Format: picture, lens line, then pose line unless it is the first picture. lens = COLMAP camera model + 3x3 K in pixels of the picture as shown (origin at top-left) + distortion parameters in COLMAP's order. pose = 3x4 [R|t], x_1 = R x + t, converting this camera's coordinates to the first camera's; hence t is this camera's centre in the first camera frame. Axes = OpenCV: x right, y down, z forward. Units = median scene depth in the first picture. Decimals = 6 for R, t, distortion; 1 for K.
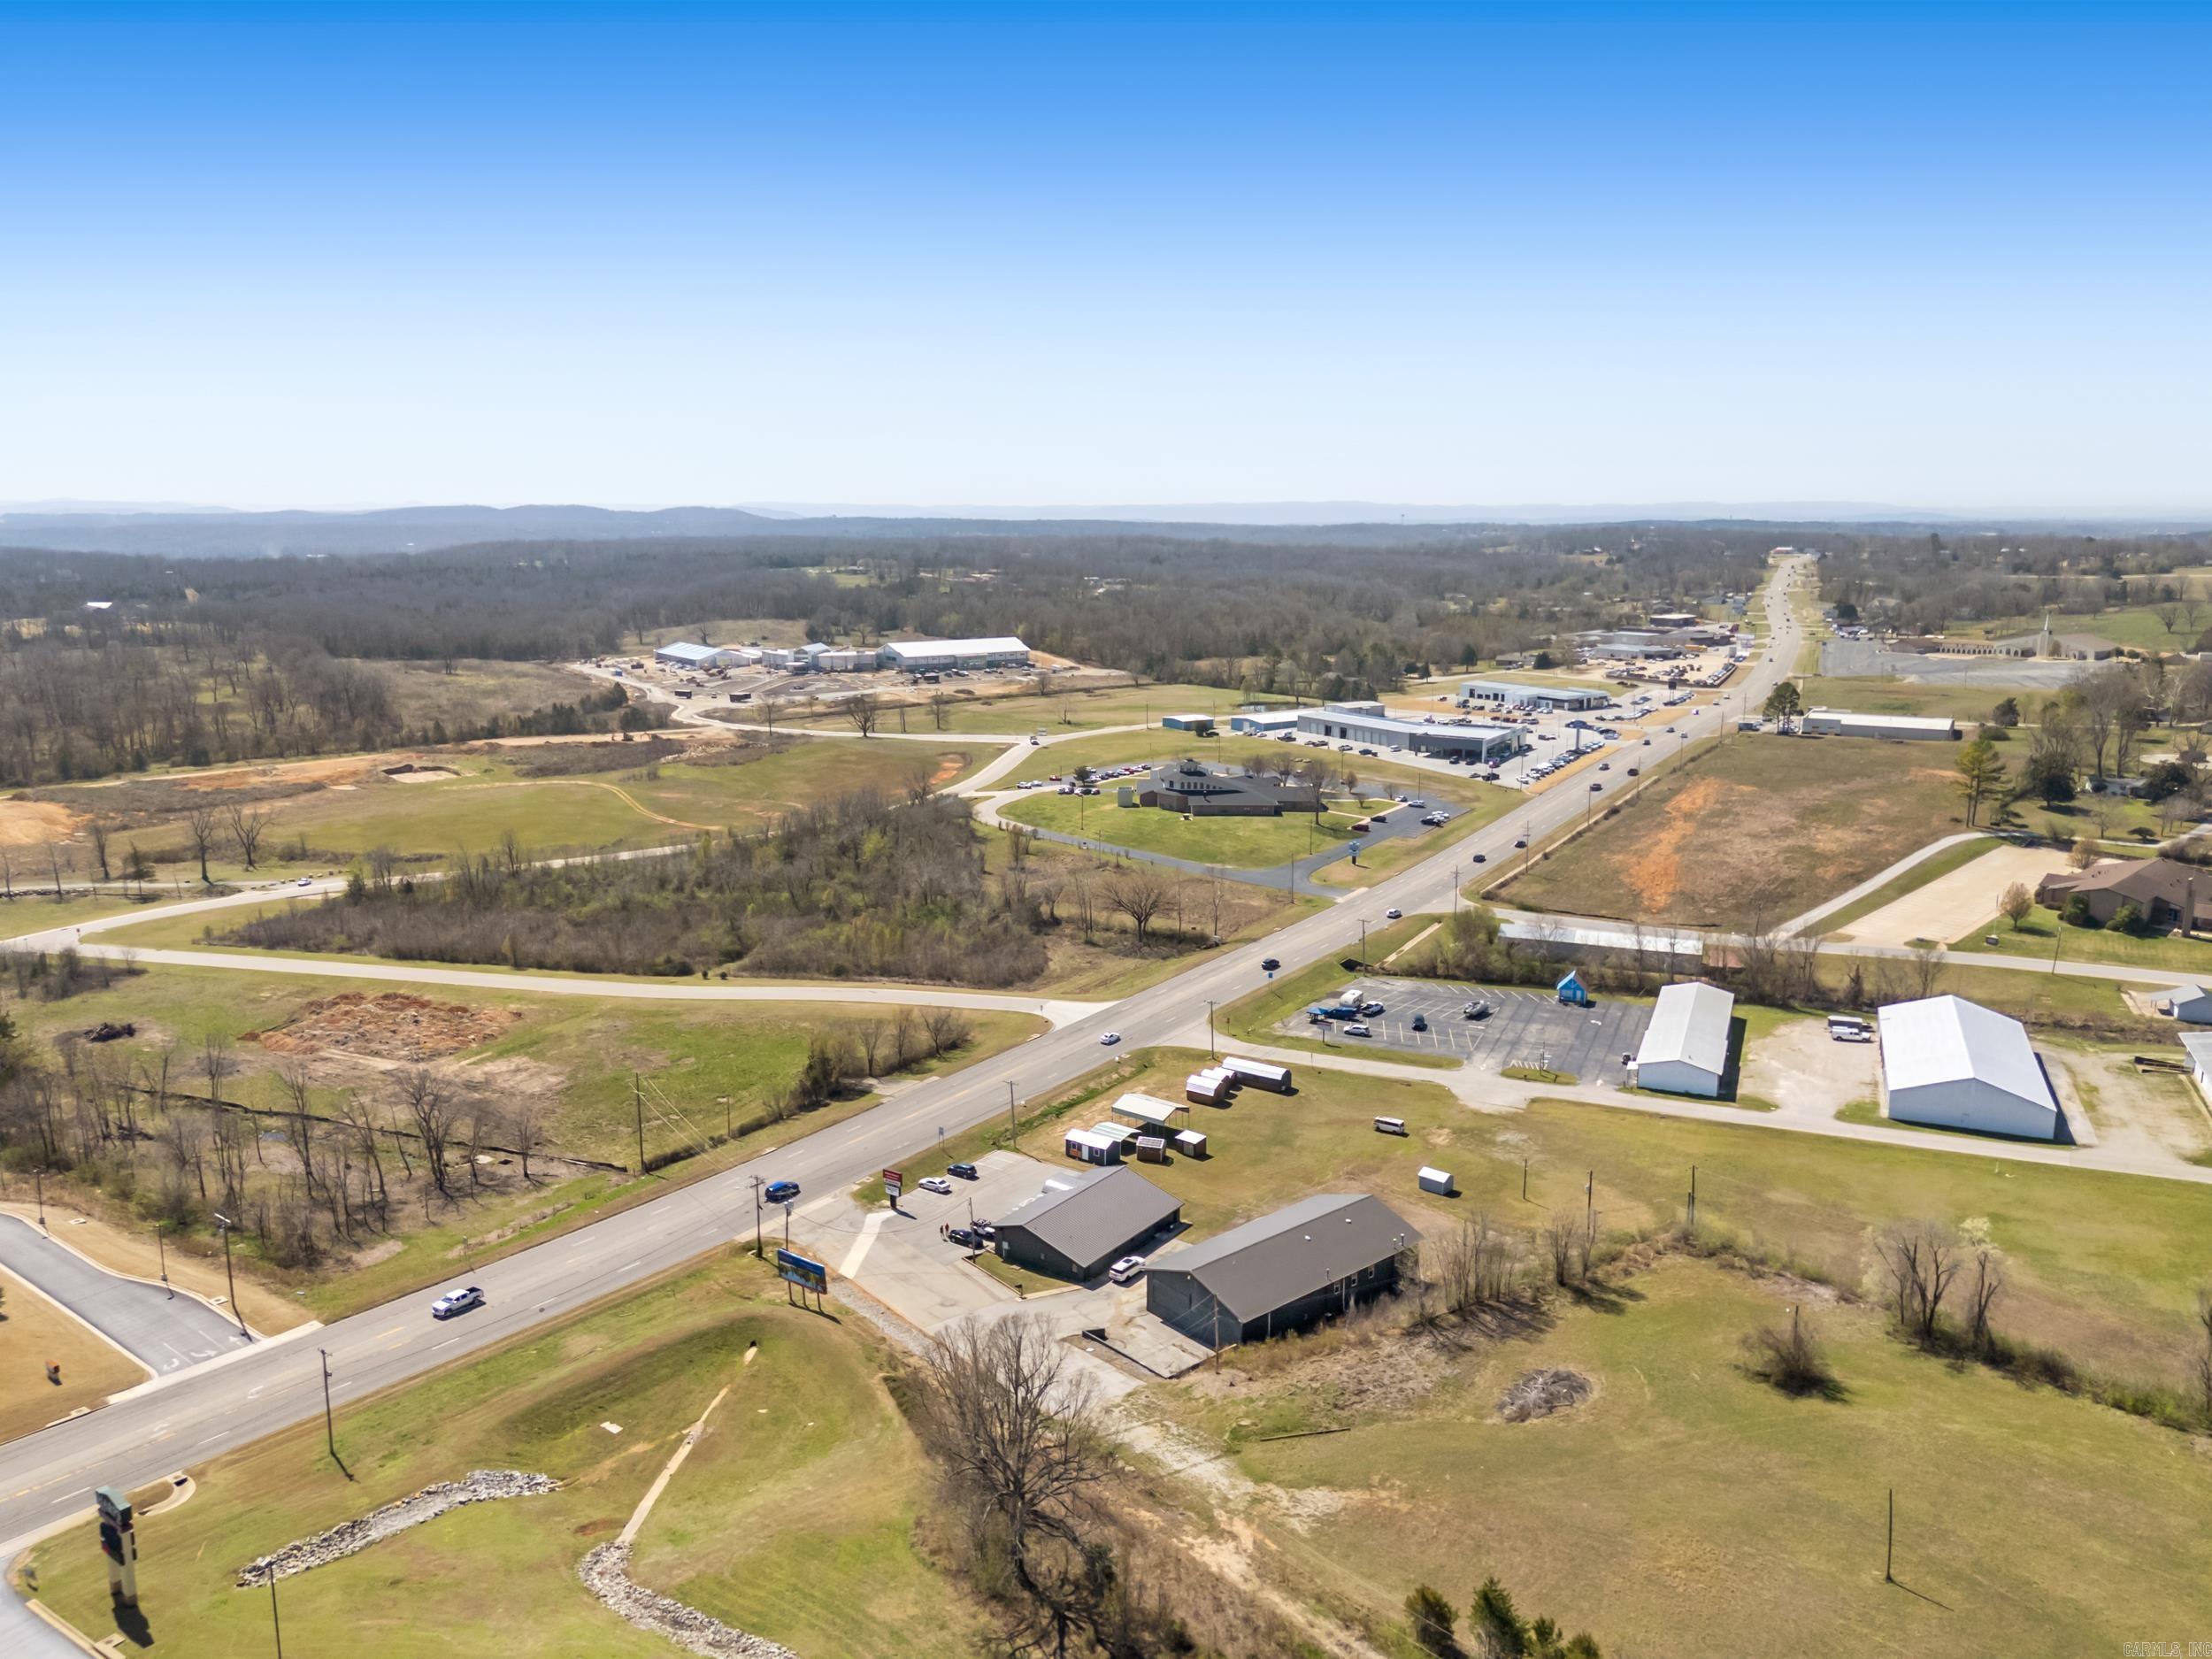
lens RADIAL K [[1619.7, 0, 1112.1], [0, 1619.7, 824.9], [0, 0, 1]] dist [0.078743, -0.078455]
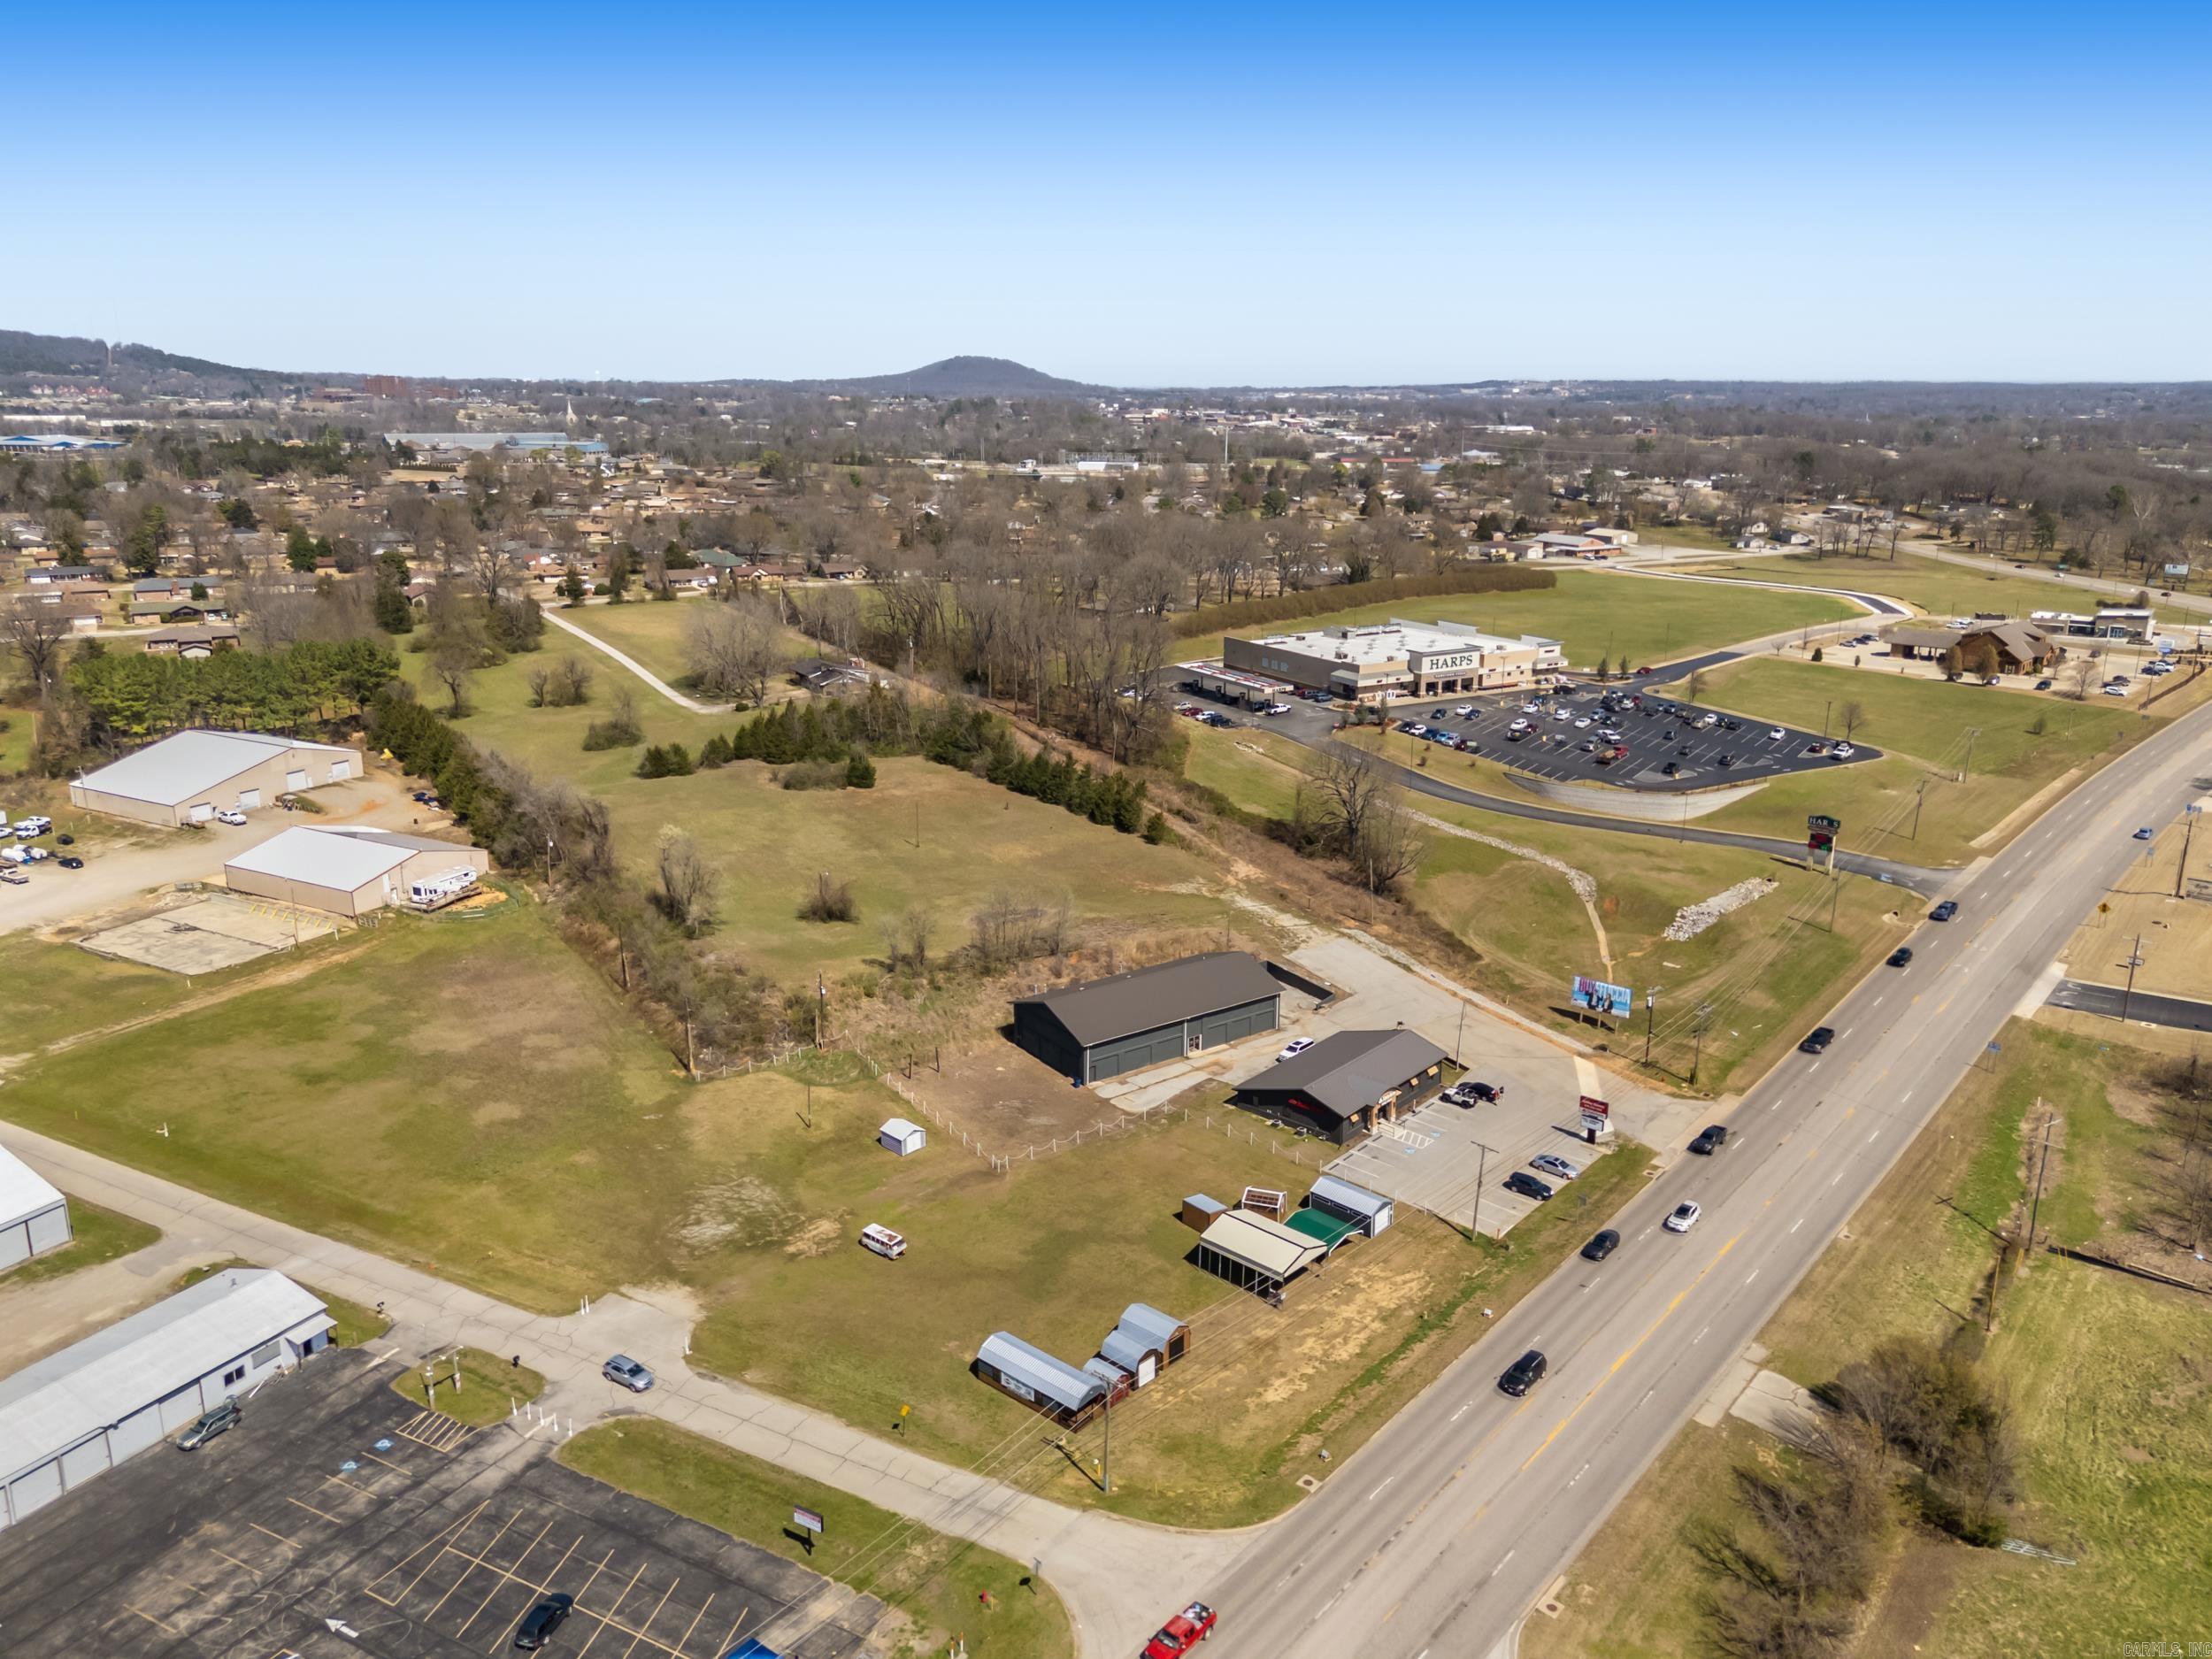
lens RADIAL K [[1619.7, 0, 1112.1], [0, 1619.7, 824.9], [0, 0, 1]] dist [0.078743, -0.078455]
pose [[-0.995386, -0.030264, 0.091059, 0.027566], [0.013050, 0.897451, 0.440921, -0.224766], [-0.095065, 0.440075, -0.892915, 1.405995]]
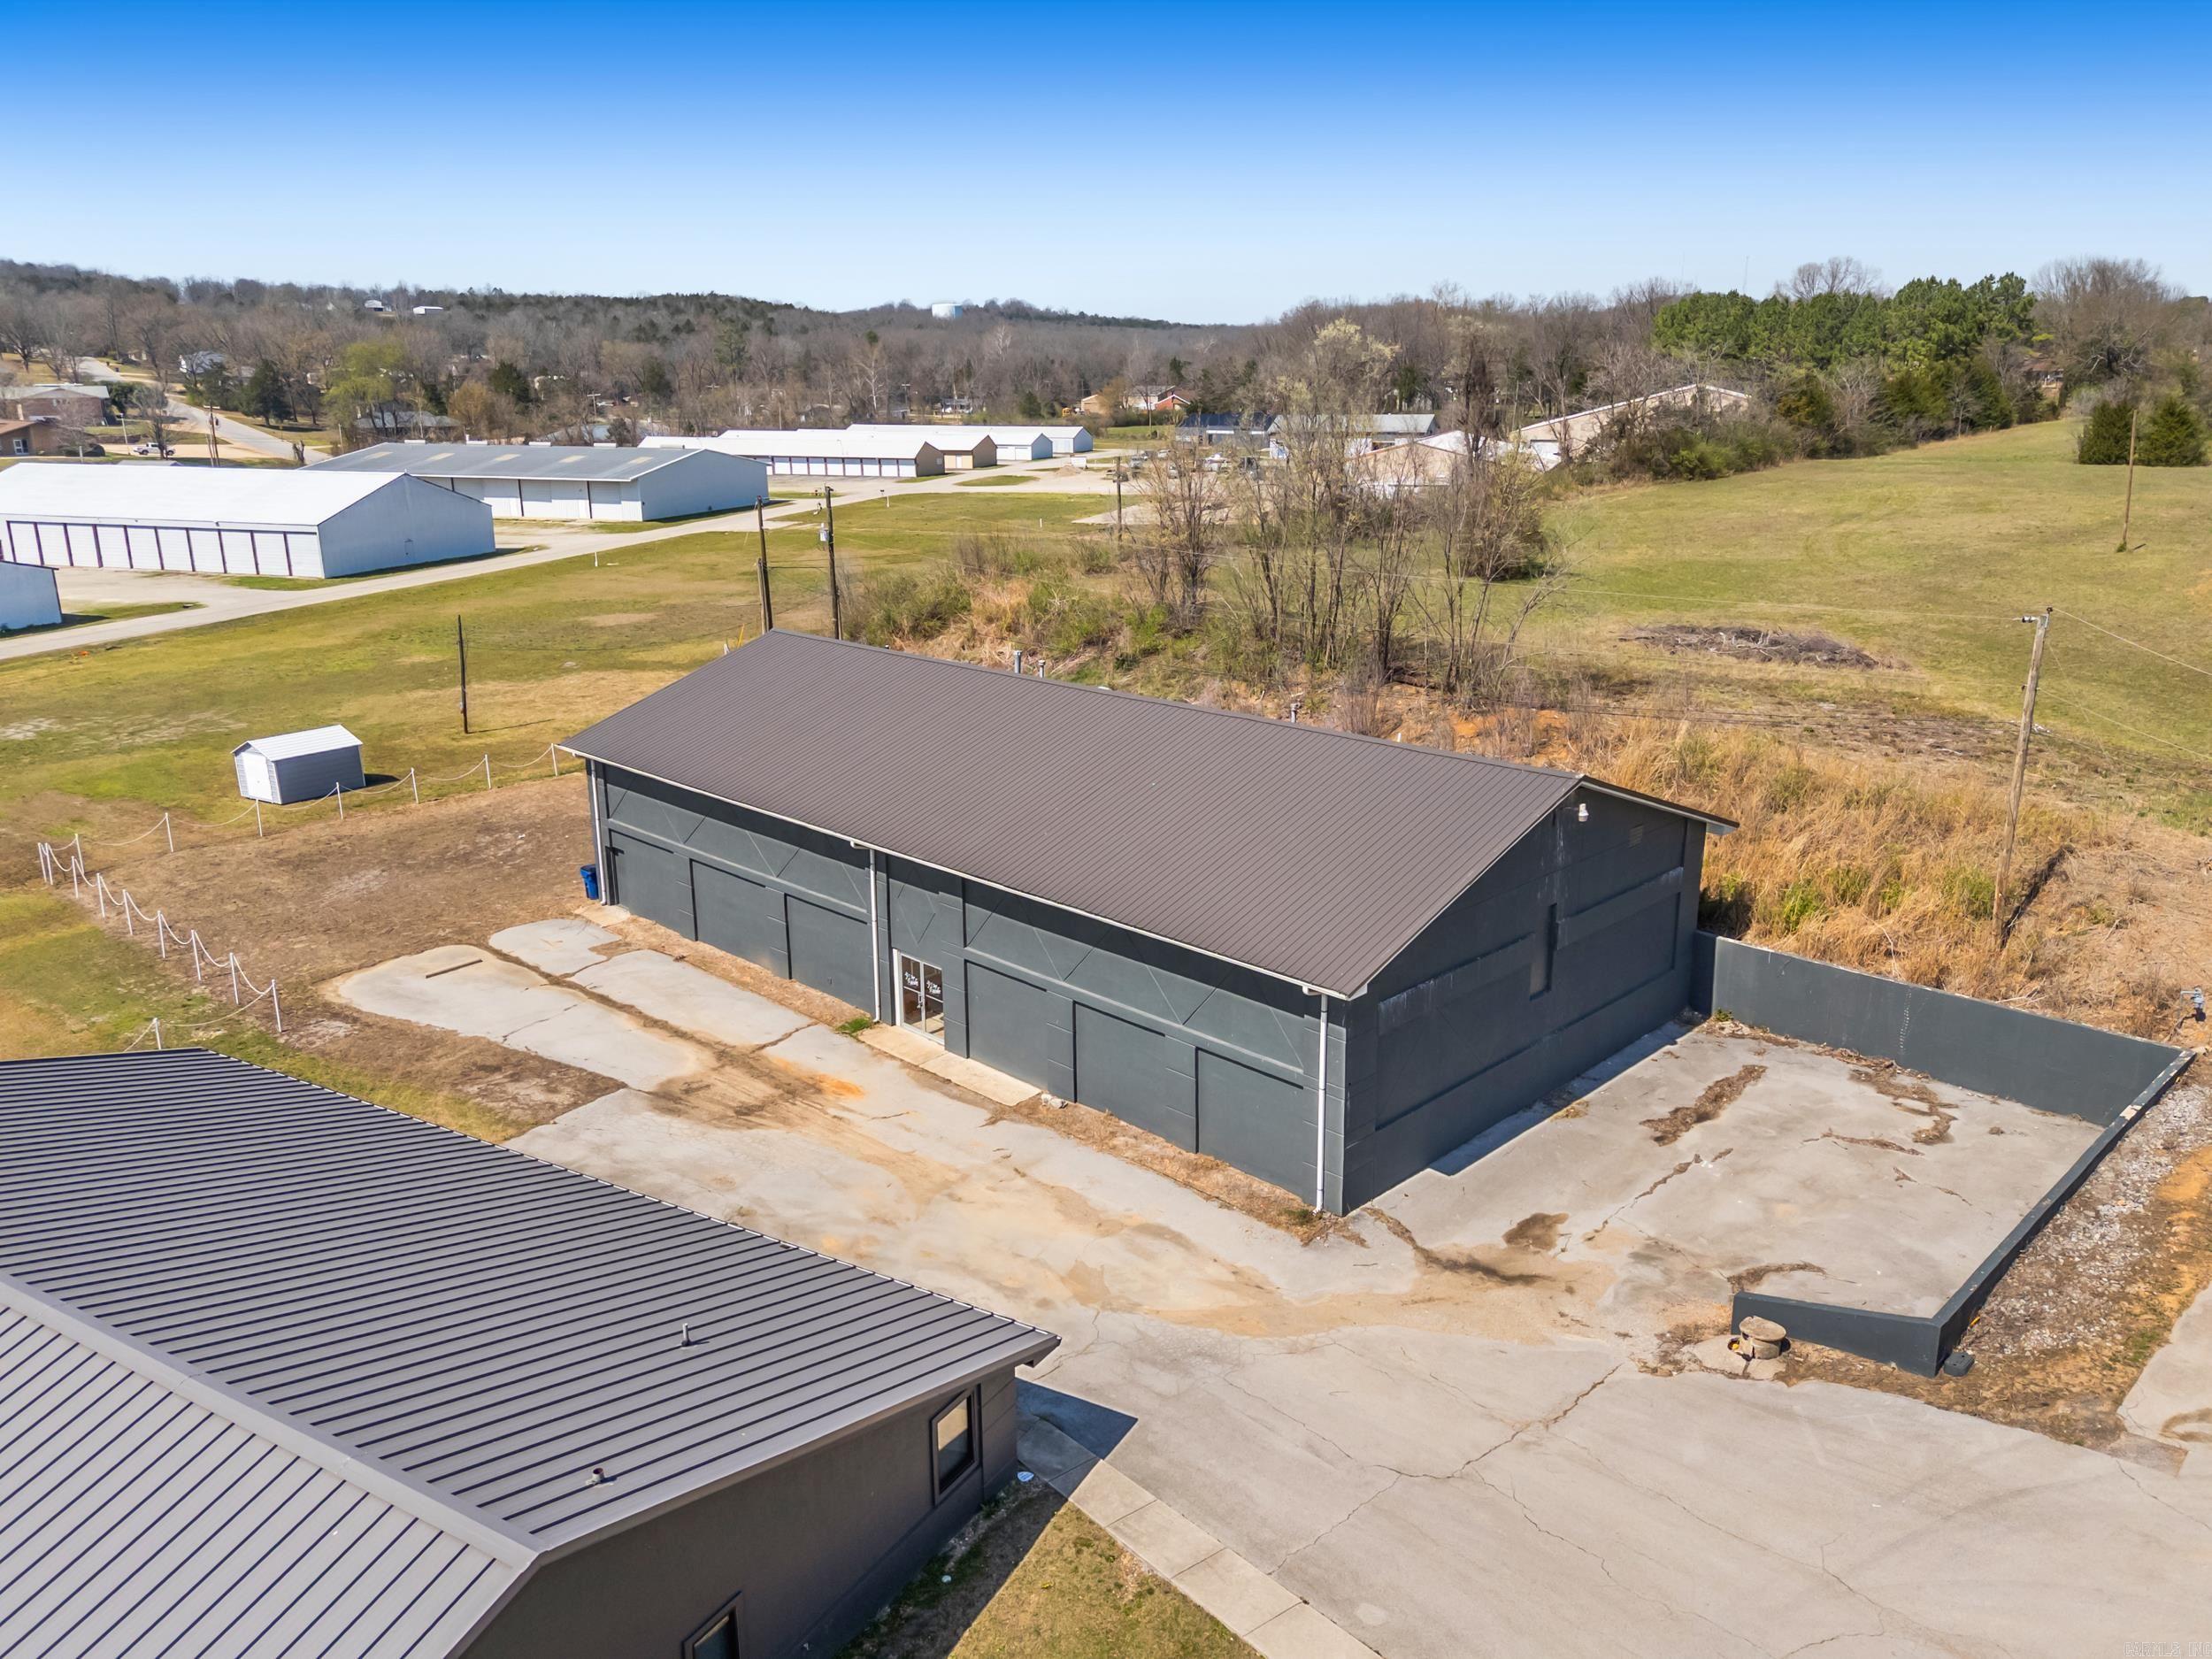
lens RADIAL K [[1619.7, 0, 1112.1], [0, 1619.7, 824.9], [0, 0, 1]] dist [0.078743, -0.078455]
pose [[-0.072999, -0.270203, 0.960032, -0.097301], [0.196176, 0.939904, 0.279455, 0.149175], [-0.977848, 0.208735, -0.015605, 0.743110]]
